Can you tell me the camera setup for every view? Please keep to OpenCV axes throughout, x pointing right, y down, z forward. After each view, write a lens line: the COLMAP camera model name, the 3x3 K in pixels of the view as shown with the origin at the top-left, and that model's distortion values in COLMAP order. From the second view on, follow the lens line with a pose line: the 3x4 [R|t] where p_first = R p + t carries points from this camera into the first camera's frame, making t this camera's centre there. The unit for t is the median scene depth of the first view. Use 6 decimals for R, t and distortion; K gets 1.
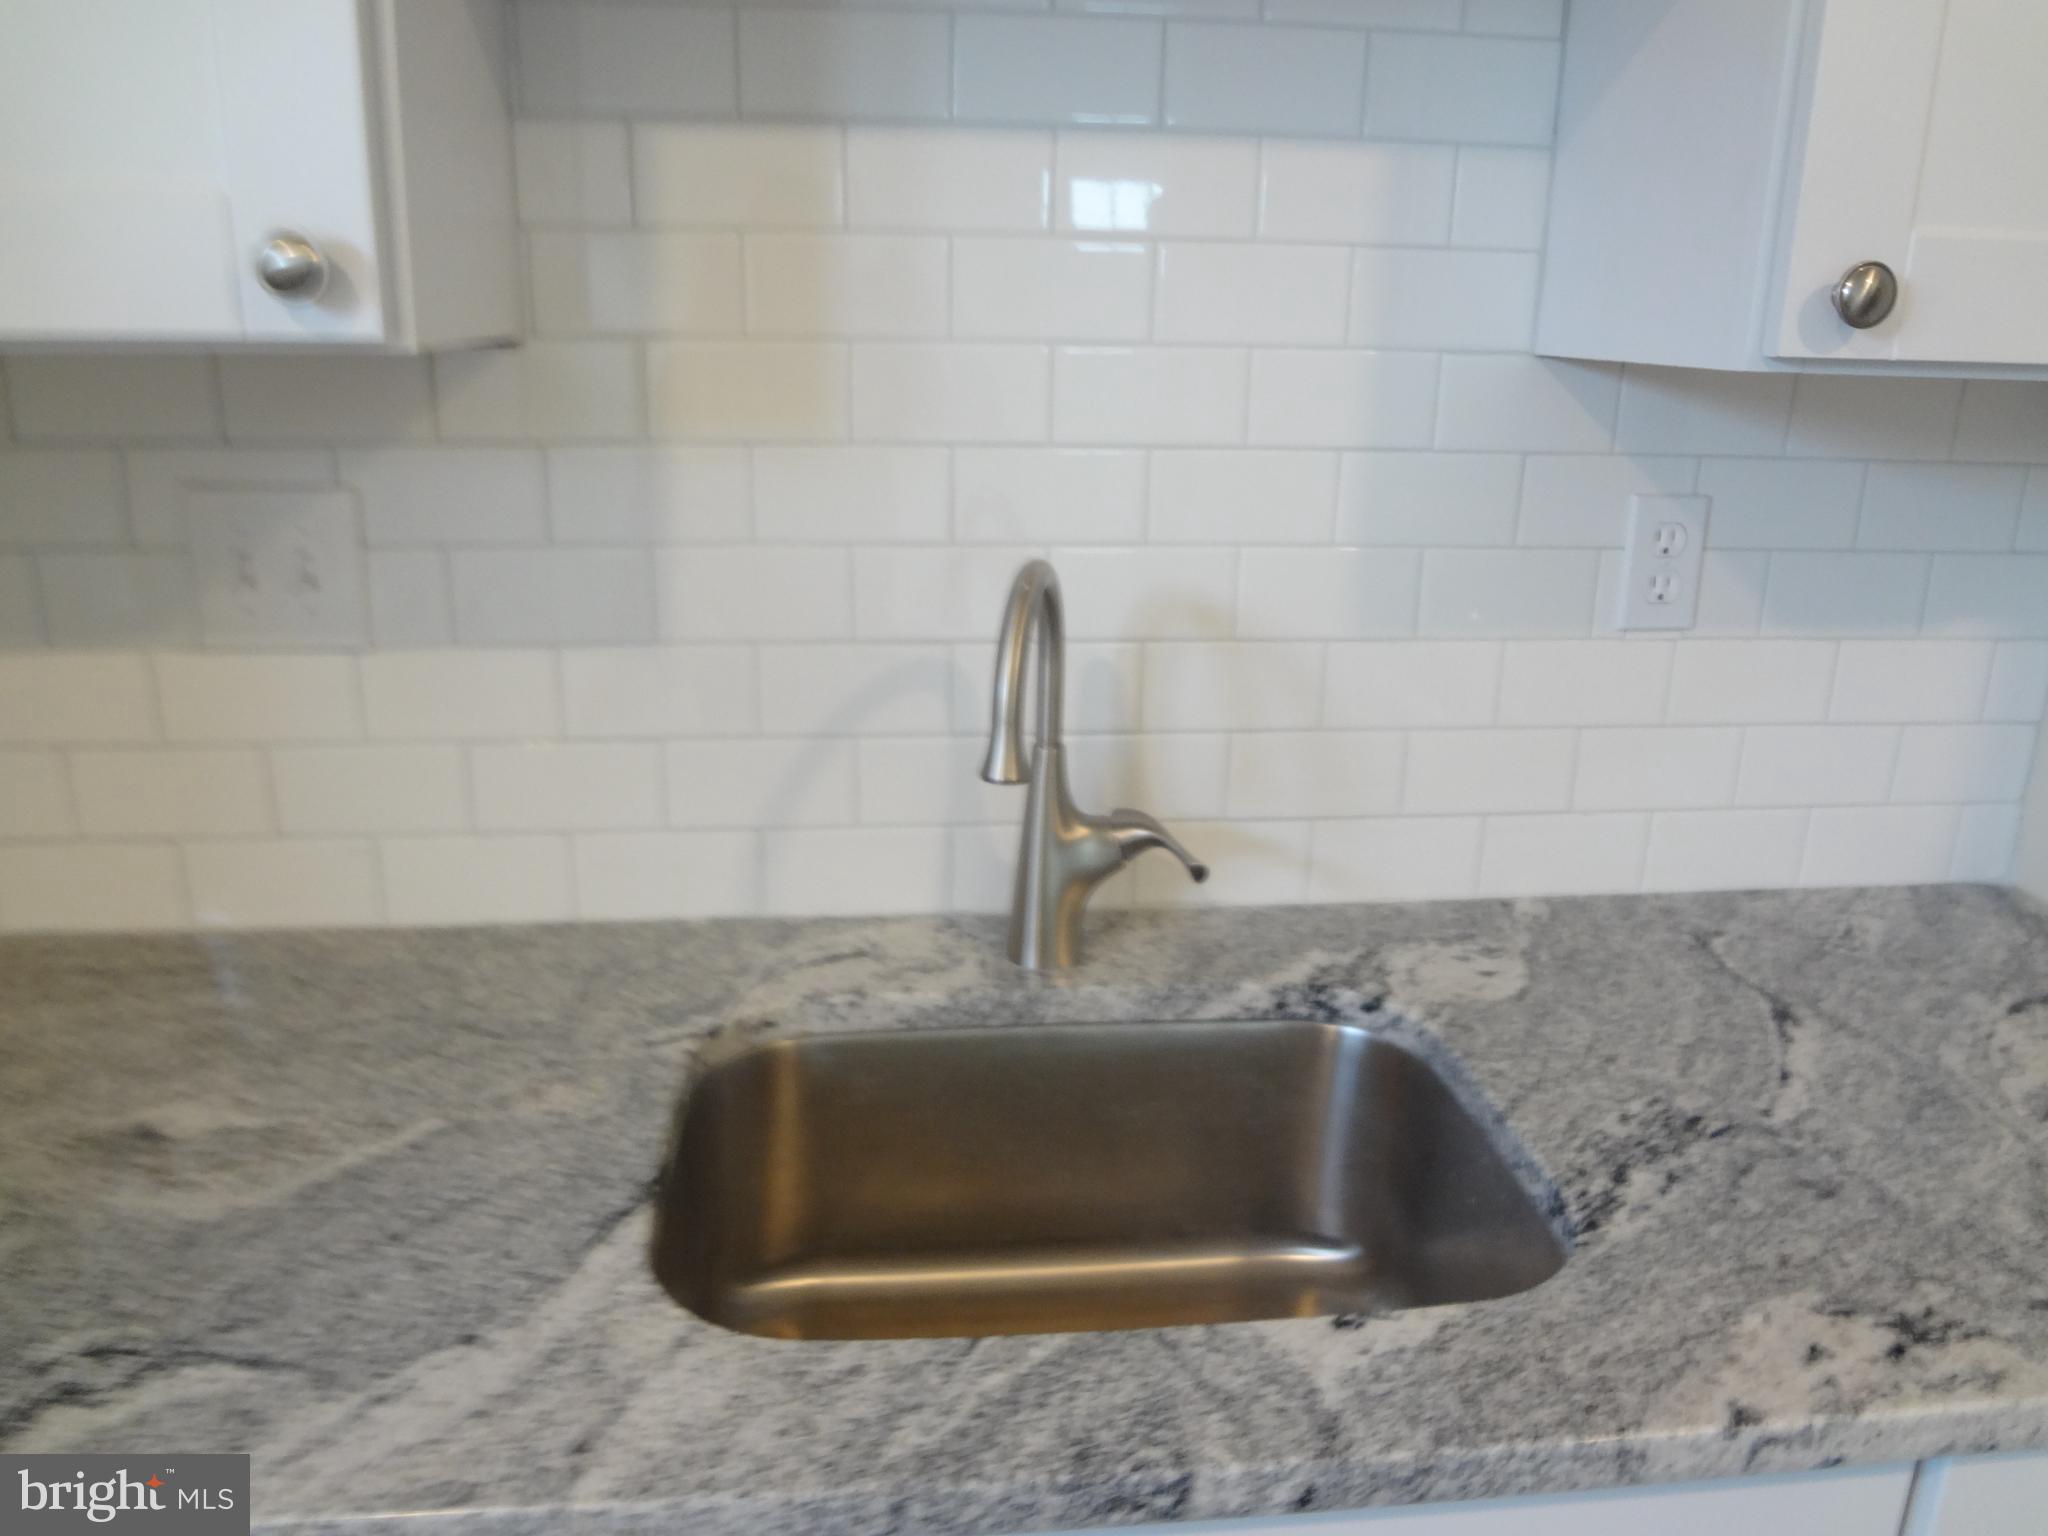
lens RADIAL K [[1490.7, 0, 1024.0], [0, 1490.7, 768.0], [0, 0, 1]] dist [-0.040028, -0.000747]
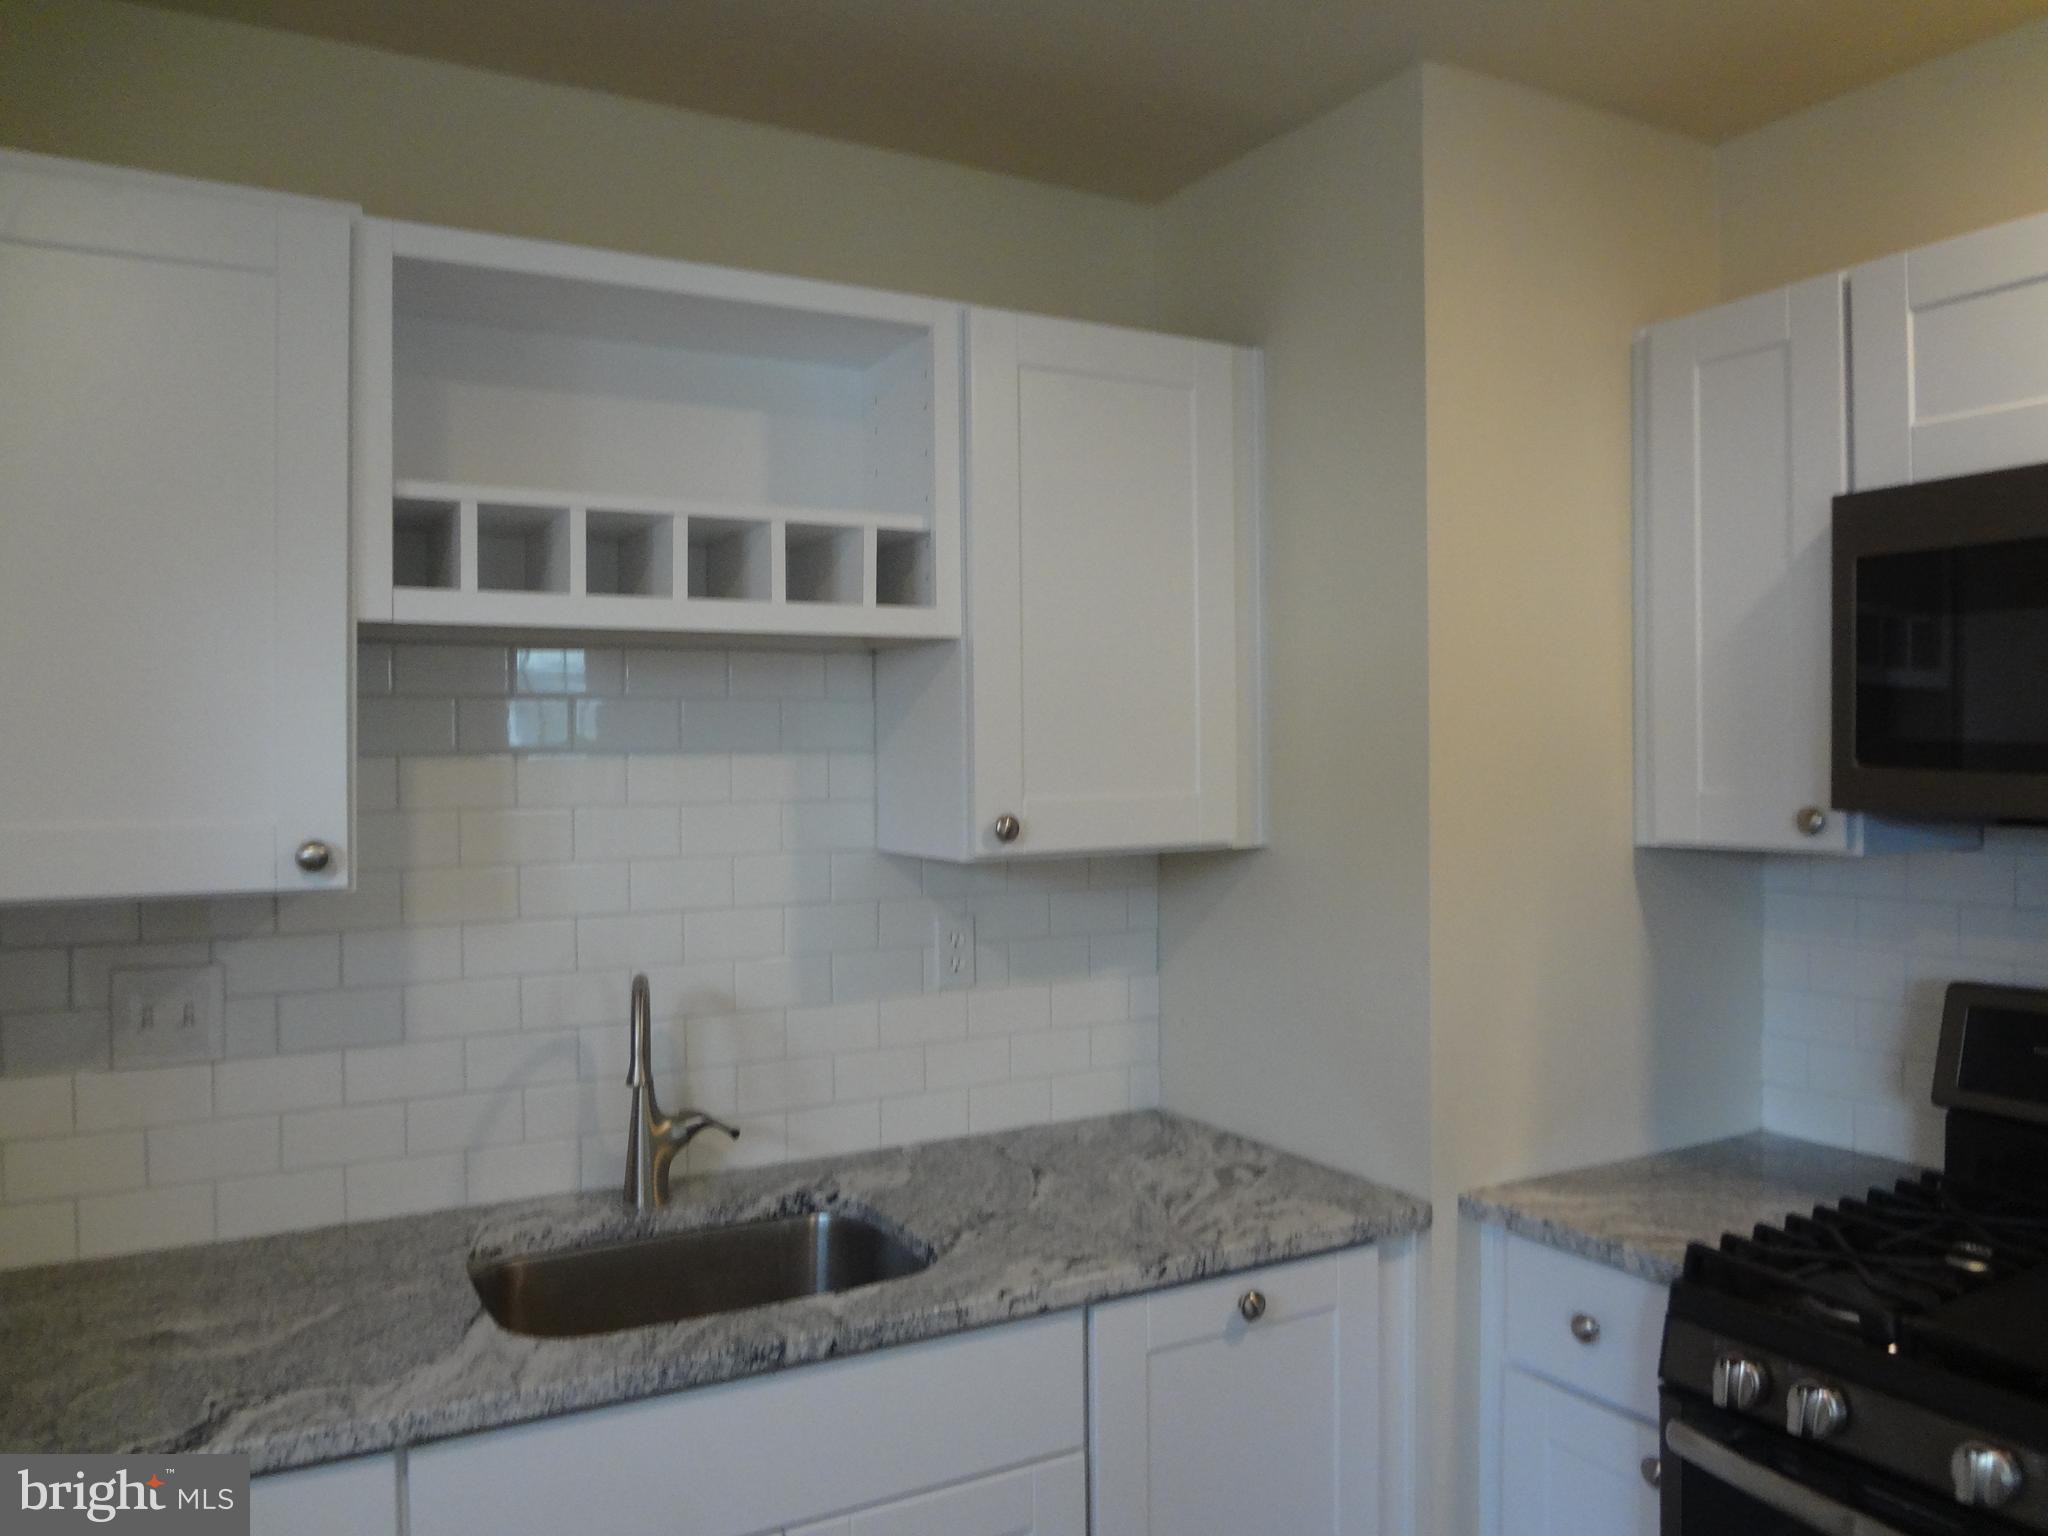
lens RADIAL K [[1490.7, 0, 1024.0], [0, 1490.7, 768.0], [0, 0, 1]] dist [-0.040028, -0.000747]
pose [[0.919443, -0.028793, 0.392167, -0.262406], [0.139067, 0.956674, -0.255805, 0.156034], [-0.367811, 0.289735, 0.883611, -0.900357]]
